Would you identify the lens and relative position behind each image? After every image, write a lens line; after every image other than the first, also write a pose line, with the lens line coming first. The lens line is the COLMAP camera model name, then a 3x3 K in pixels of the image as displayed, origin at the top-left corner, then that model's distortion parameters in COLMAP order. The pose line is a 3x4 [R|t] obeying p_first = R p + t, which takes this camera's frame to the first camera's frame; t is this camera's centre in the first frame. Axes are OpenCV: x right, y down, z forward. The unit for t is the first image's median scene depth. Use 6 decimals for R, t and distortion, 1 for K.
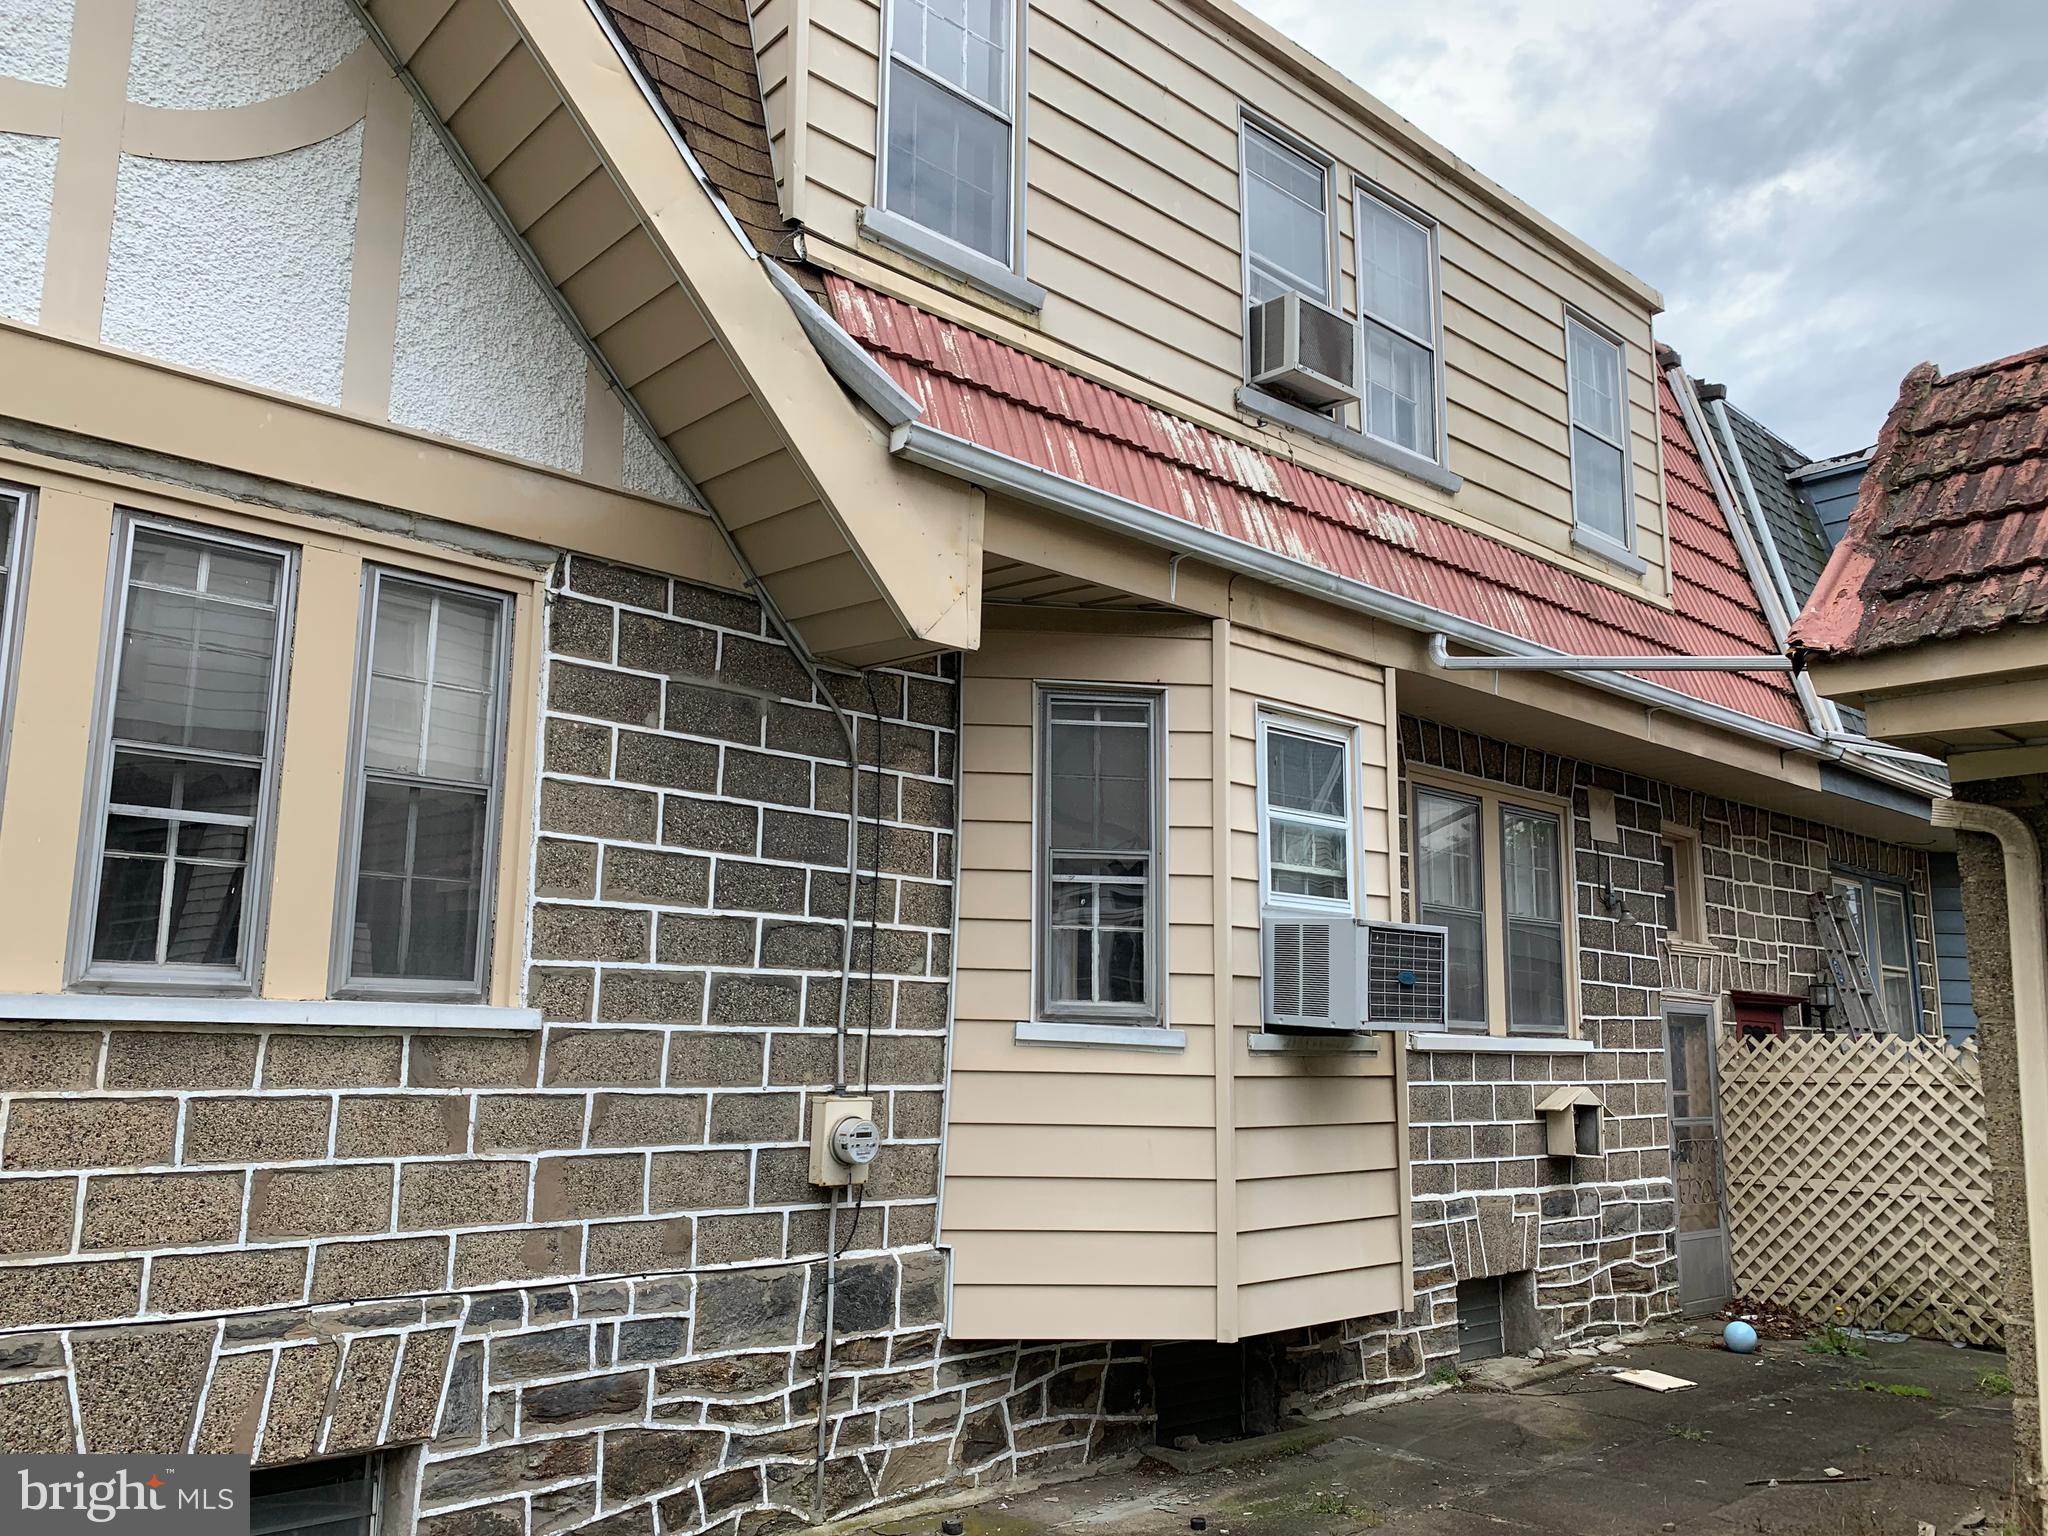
lens RADIAL K [[1553.1, 0, 1009.7], [0, 1553.1, 820.9], [0, 0, 1]] dist [0.014185, -0.002662]
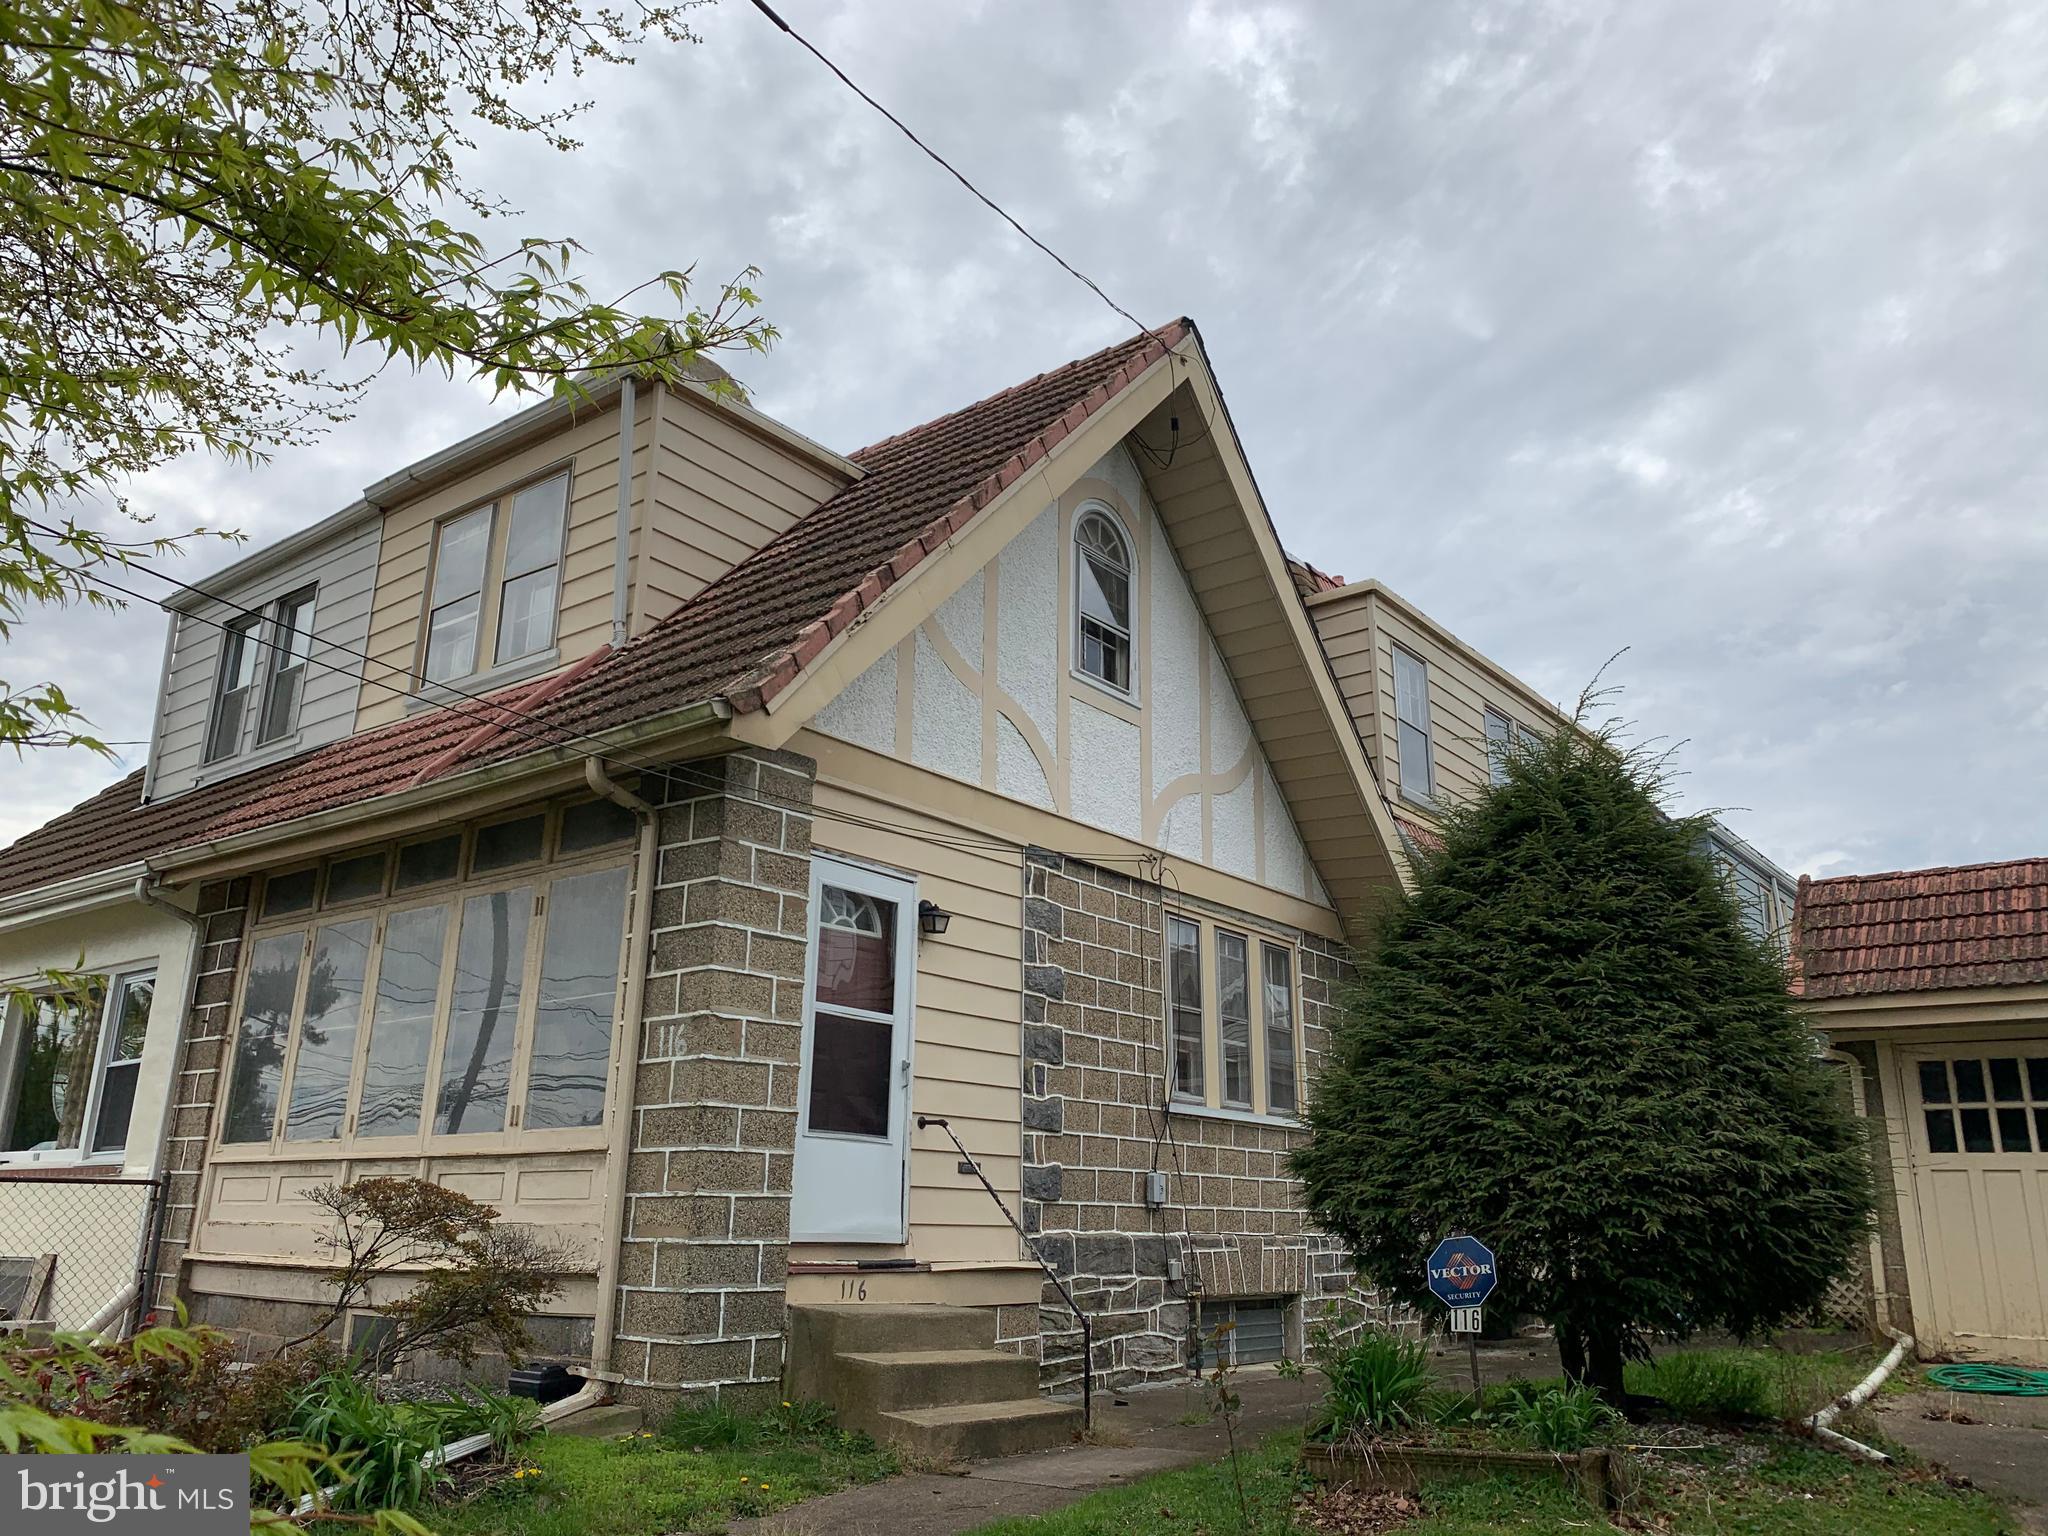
lens RADIAL K [[1553.1, 0, 1023.7], [0, 1553.1, 768.0], [0, 0, 1]] dist [0.014185, -0.002662]
pose [[0.985746, 0.048522, 0.161094, -1.135243], [-0.025996, 0.989937, -0.139097, -0.076704], [-0.166222, 0.132926, 0.977088, -1.356051]]
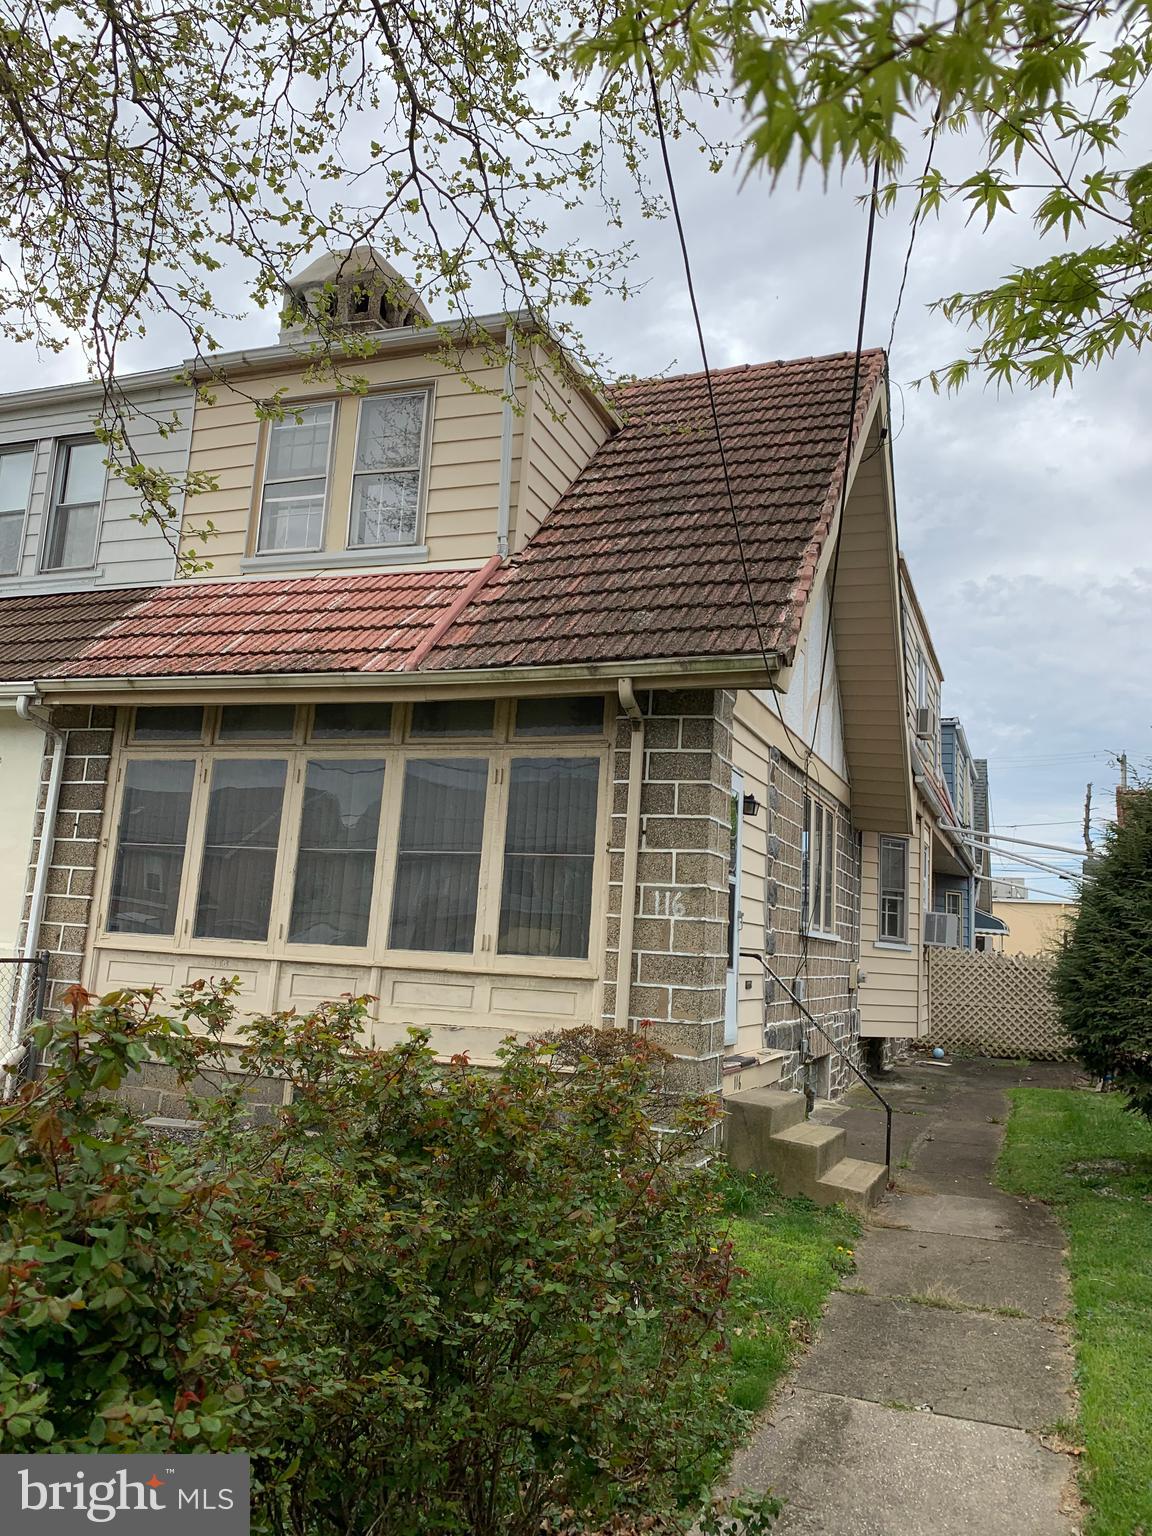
lens RADIAL K [[1164.8, 0, 578.8], [0, 1164.8, 761.6], [0, 0, 1]] dist [0.014185, -0.002662]
pose [[0.887303, 0.107864, 0.448396, -1.998423], [-0.111820, 0.993570, -0.017736, -0.155393], [-0.447426, -0.034403, 0.893659, -1.048191]]
